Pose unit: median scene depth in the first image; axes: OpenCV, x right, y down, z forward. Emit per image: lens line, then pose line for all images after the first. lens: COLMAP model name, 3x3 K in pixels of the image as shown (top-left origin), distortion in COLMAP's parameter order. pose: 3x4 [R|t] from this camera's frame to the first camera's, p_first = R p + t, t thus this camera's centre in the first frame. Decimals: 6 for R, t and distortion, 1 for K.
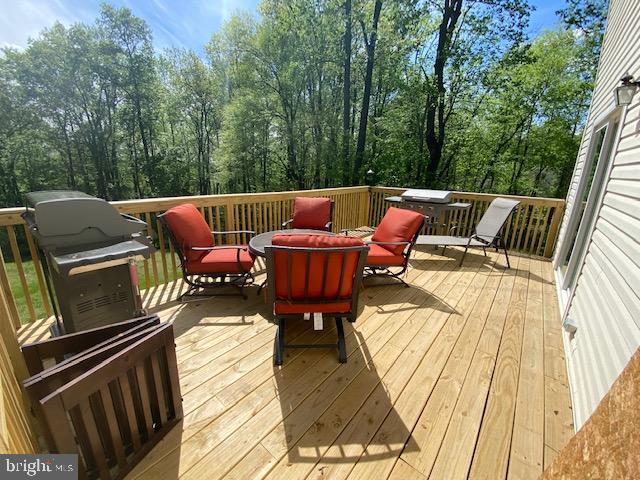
lens RADIAL K [[258.8, 0, 319.2], [0, 258.8, 240.7], [0, 0, 1]] dist [0.031870, -0.027806]
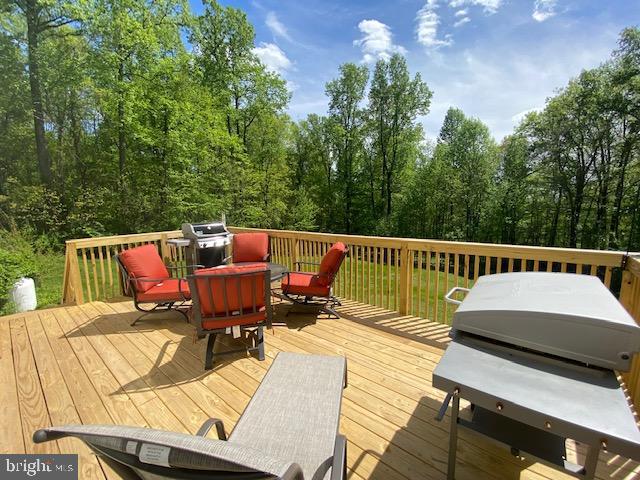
lens RADIAL K [[258.5, 0, 322.8], [0, 258.5, 240.0], [0, 0, 1]] dist [0.017419, -0.015247]
pose [[0.010818, 0.090536, -0.995834, 1.200898], [-0.241498, 0.966649, 0.085259, -0.364434], [0.970341, 0.239570, 0.032321, 1.380847]]
